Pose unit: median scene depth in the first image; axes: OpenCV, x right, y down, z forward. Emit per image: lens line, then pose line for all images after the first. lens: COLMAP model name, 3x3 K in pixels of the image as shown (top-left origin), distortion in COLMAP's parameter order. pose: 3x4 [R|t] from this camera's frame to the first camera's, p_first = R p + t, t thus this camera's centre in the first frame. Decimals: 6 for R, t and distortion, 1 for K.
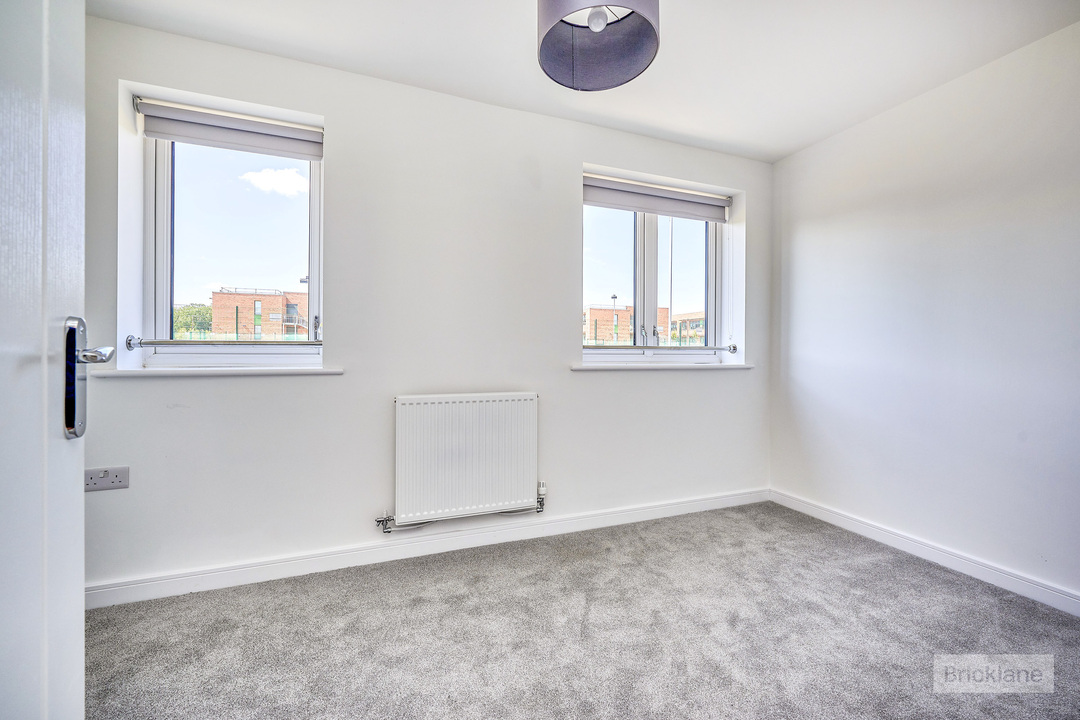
lens RADIAL K [[438.8, 0, 540.6], [0, 438.8, 353.6], [0, 0, 1]] dist [0.001670, 0.000299]
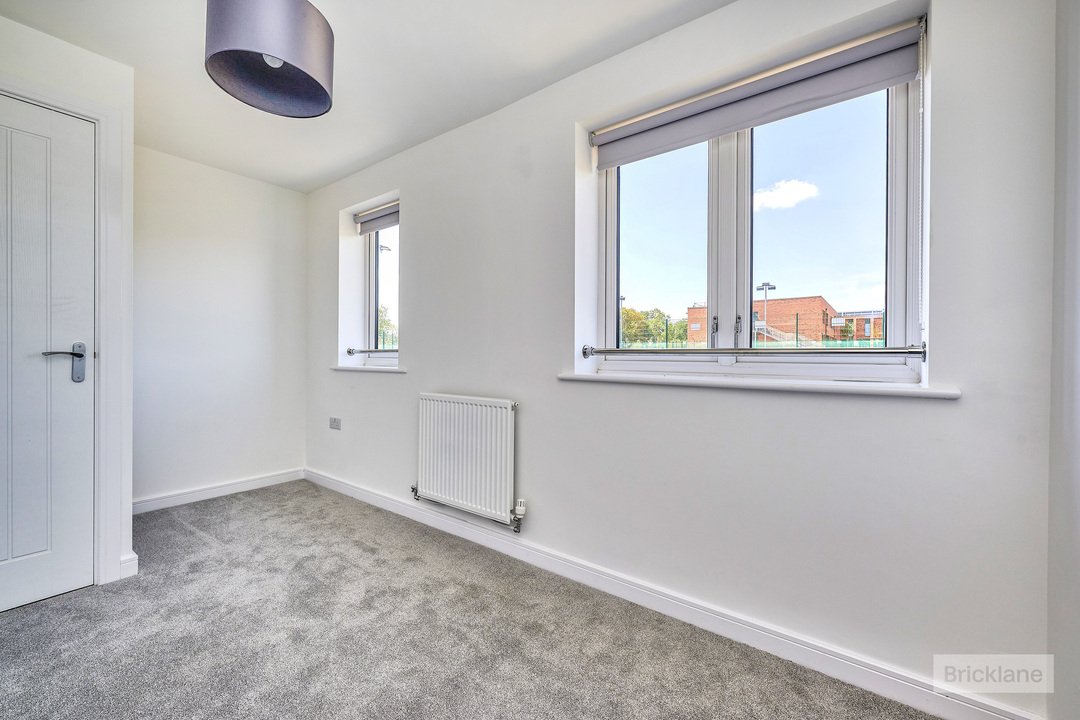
lens RADIAL K [[438.8, 0, 539.1], [0, 438.8, 358.4], [0, 0, 1]] dist [0.001670, 0.000299]
pose [[0.521337, 0.003505, -0.853344, 0.644841], [-0.007575, 0.999971, -0.000521, -0.000981], [0.853317, 0.006736, 0.521349, 0.449473]]
